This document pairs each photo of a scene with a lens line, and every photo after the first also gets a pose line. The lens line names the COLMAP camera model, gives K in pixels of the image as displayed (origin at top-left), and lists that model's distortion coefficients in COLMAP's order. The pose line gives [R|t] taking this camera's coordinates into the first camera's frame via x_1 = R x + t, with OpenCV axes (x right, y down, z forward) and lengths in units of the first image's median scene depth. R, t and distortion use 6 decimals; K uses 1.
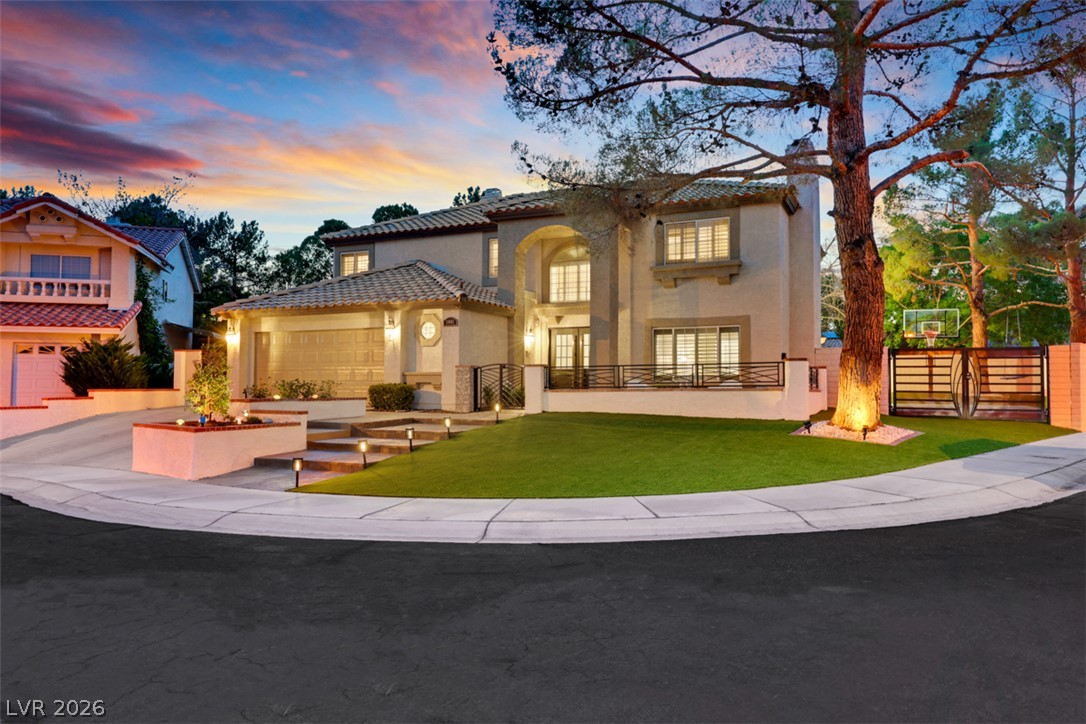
lens RADIAL K [[710.9, 0, 538.2], [0, 710.9, 367.4], [0, 0, 1]] dist [0.000977, -0.001021]
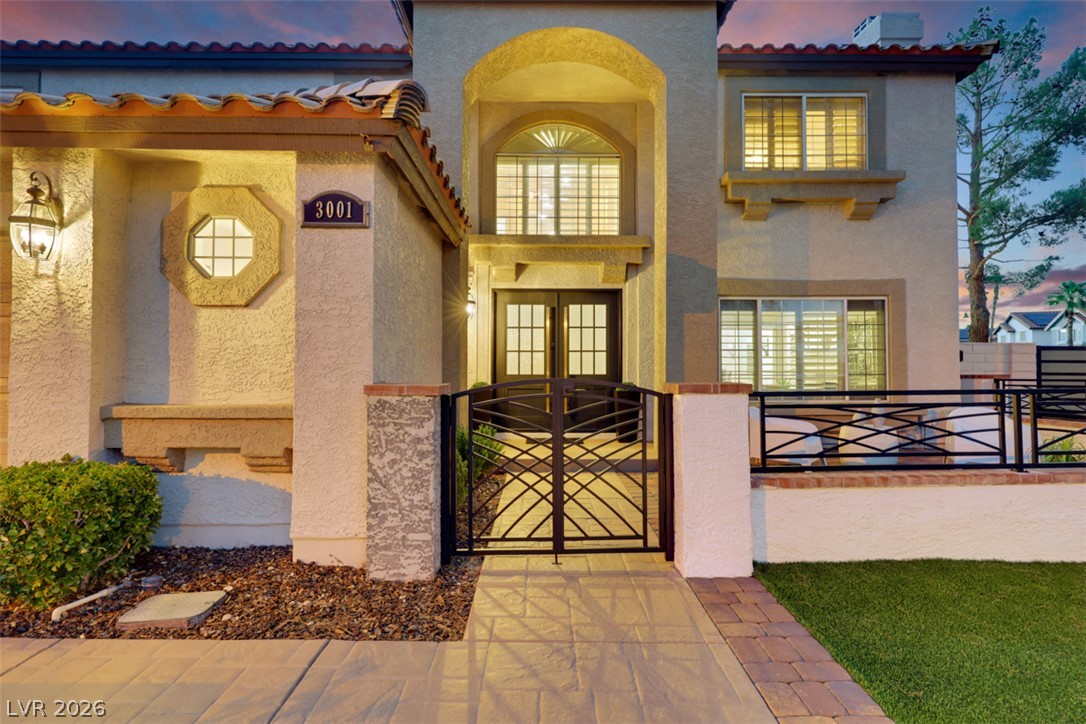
lens RADIAL K [[553.7, 0, 534.4], [0, 553.7, 360.0], [0, 0, 1]] dist [0.001187, 0.000140]
pose [[0.904448, 0.007231, 0.426522, -0.128422], [-0.010880, 0.999922, 0.006118, -0.011627], [-0.426444, -0.010174, 0.904457, 0.713078]]
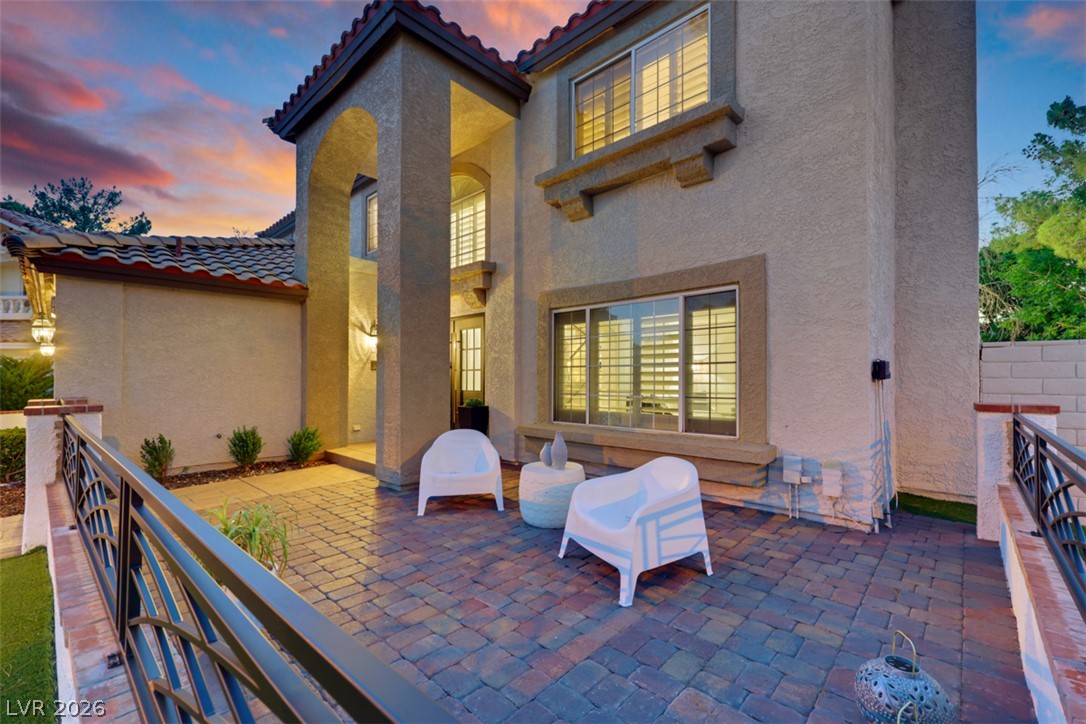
lens RADIAL K [[449.1, 0, 543.7], [0, 449.1, 373.6], [0, 0, 1]] dist [0.002873, 0.000005]
pose [[0.956311, -0.005409, -0.292302, 0.247938], [0.008494, 0.999921, 0.009288, -0.016722], [0.292228, -0.011365, 0.956281, 0.726505]]
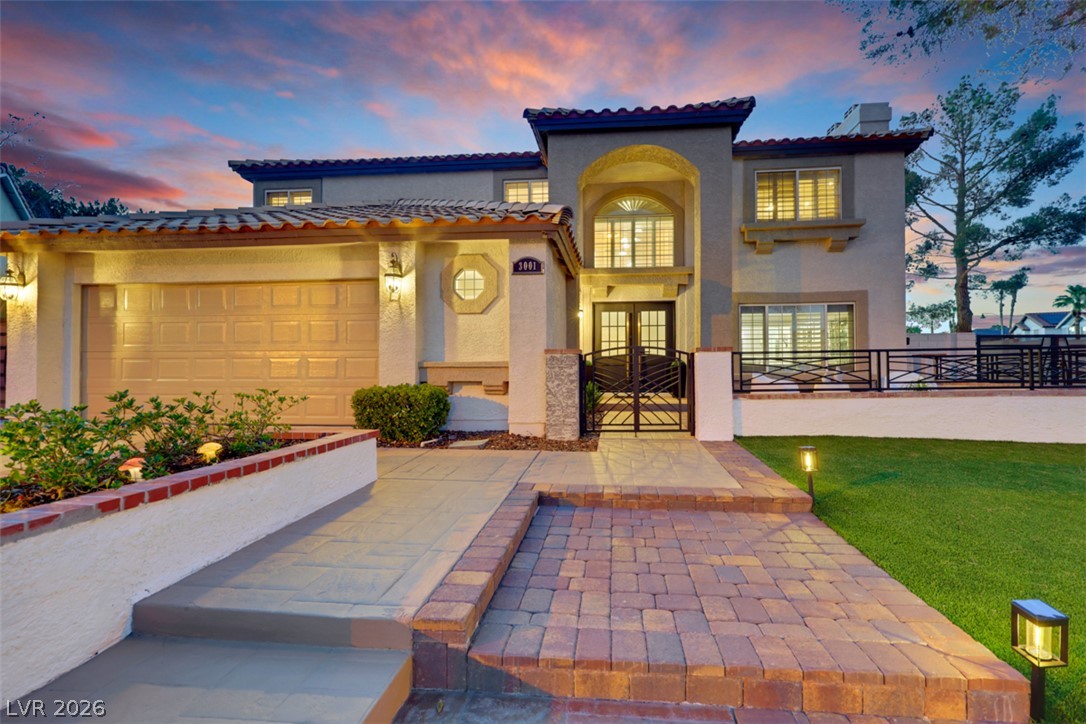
lens RADIAL K [[449.1, 0, 568.6], [0, 449.1, 363.9], [0, 0, 1]] dist [0.002873, 0.000005]
pose [[0.941670, -0.002855, 0.336525, -0.185815], [-0.002916, 0.999857, 0.016641, 0.002276], [-0.336524, -0.016651, 0.941528, 0.609581]]
